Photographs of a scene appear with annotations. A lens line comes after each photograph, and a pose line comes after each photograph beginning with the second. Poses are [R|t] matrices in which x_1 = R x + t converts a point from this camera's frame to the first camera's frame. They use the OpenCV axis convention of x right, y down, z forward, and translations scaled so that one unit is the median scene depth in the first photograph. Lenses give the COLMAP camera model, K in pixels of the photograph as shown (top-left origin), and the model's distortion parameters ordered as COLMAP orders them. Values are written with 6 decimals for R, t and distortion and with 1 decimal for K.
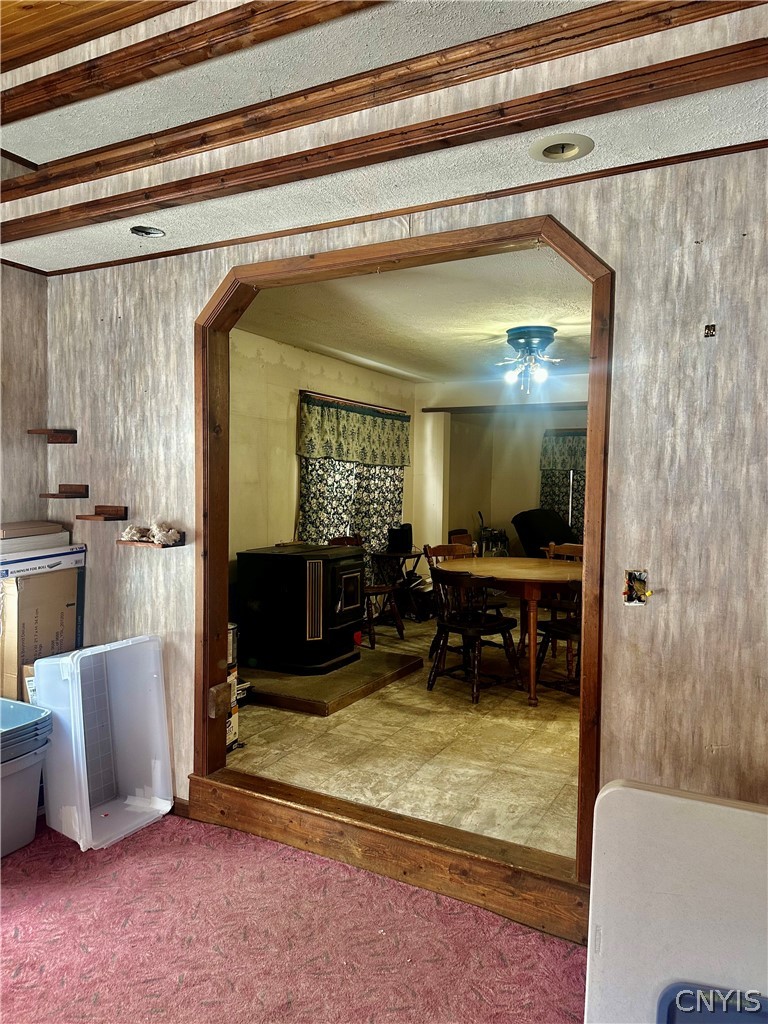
lens RADIAL K [[720.0, 0, 384.0], [0, 720.0, 512.0], [0, 0, 1]] dist [0.104890, -0.140879]
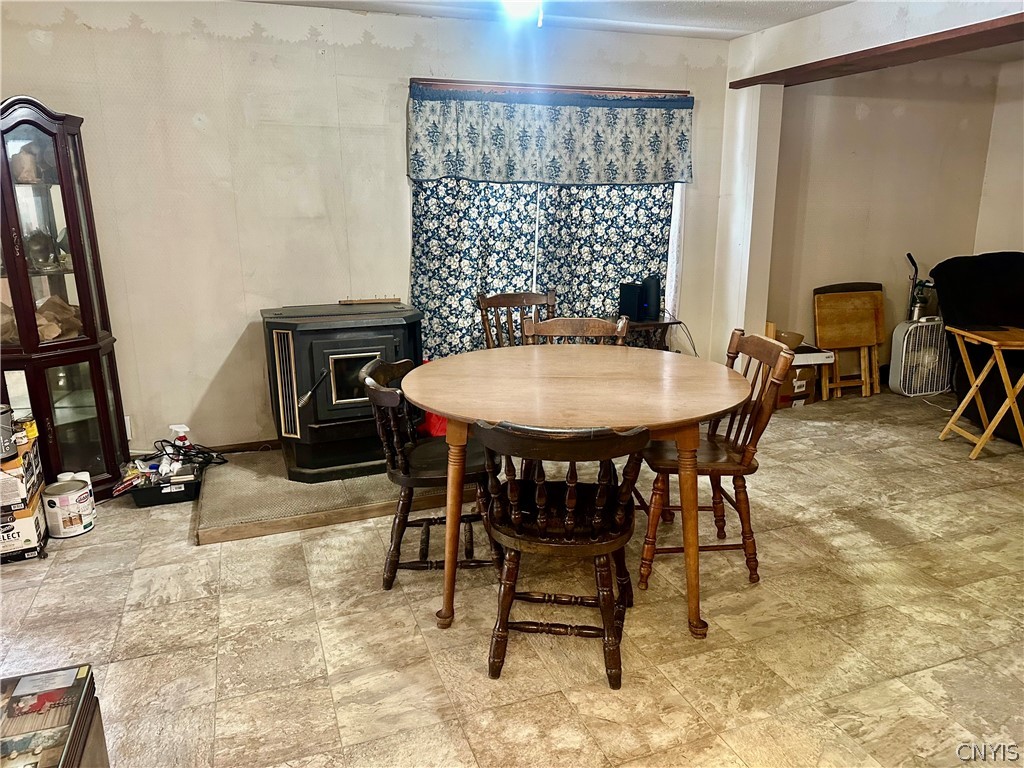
lens RADIAL K [[720.0, 0, 512.0], [0, 720.0, 384.0], [0, 0, 1]] dist [0.104890, -0.140879]
pose [[0.745538, 0.135482, -0.652547, 0.460819], [-0.005224, 0.980278, 0.197556, -0.020343], [0.666442, -0.143877, 0.731542, 0.515058]]
